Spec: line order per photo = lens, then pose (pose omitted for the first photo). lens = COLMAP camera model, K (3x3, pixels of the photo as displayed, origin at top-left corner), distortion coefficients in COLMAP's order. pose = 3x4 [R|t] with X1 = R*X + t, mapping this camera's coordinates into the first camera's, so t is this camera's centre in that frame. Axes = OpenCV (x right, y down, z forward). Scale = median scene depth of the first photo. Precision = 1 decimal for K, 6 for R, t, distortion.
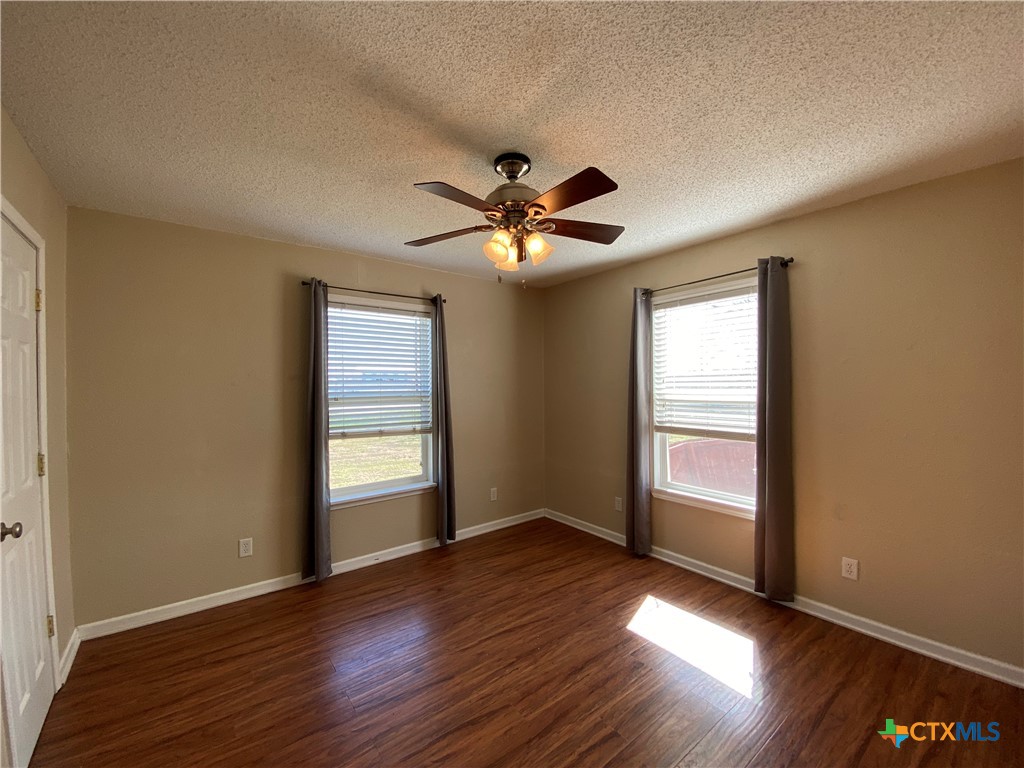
lens RADIAL K [[418.1, 0, 508.0], [0, 418.1, 375.4], [0, 0, 1]] dist [0.025090, -0.014468]
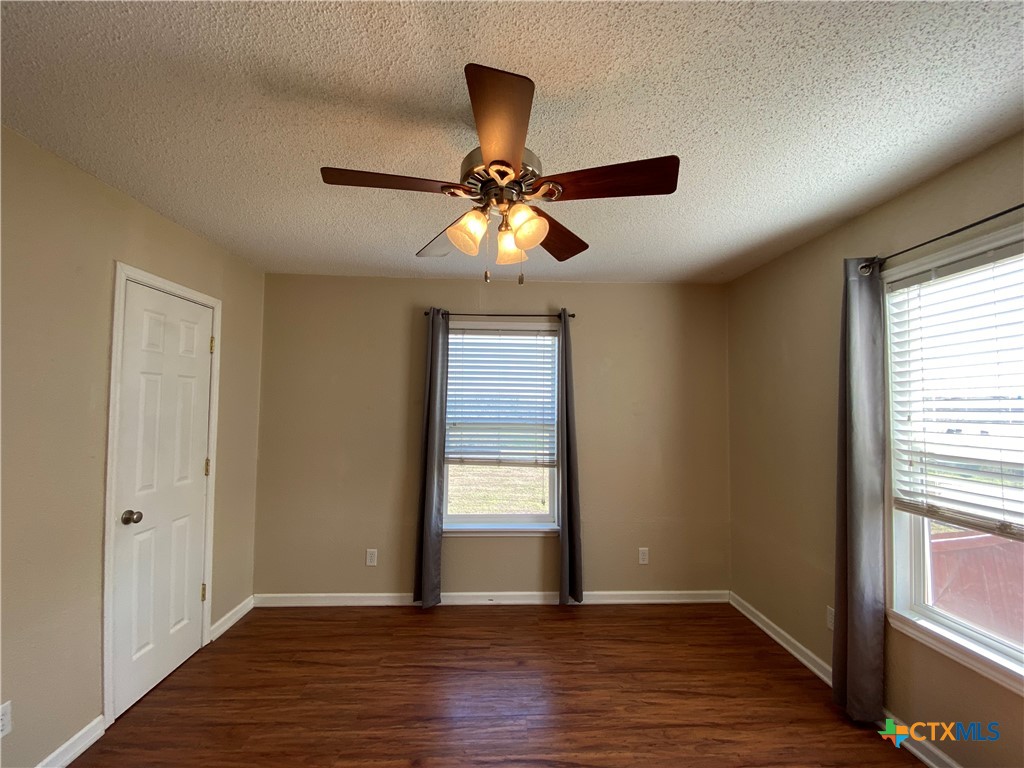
lens RADIAL K [[418.1, 0, 506.1], [0, 418.1, 380.7], [0, 0, 1]] dist [0.025090, -0.014468]
pose [[0.821428, -0.016982, -0.570059, 0.255736], [-0.007484, 0.999150, -0.040548, -0.008386], [0.570263, 0.037574, 0.820603, 0.245494]]
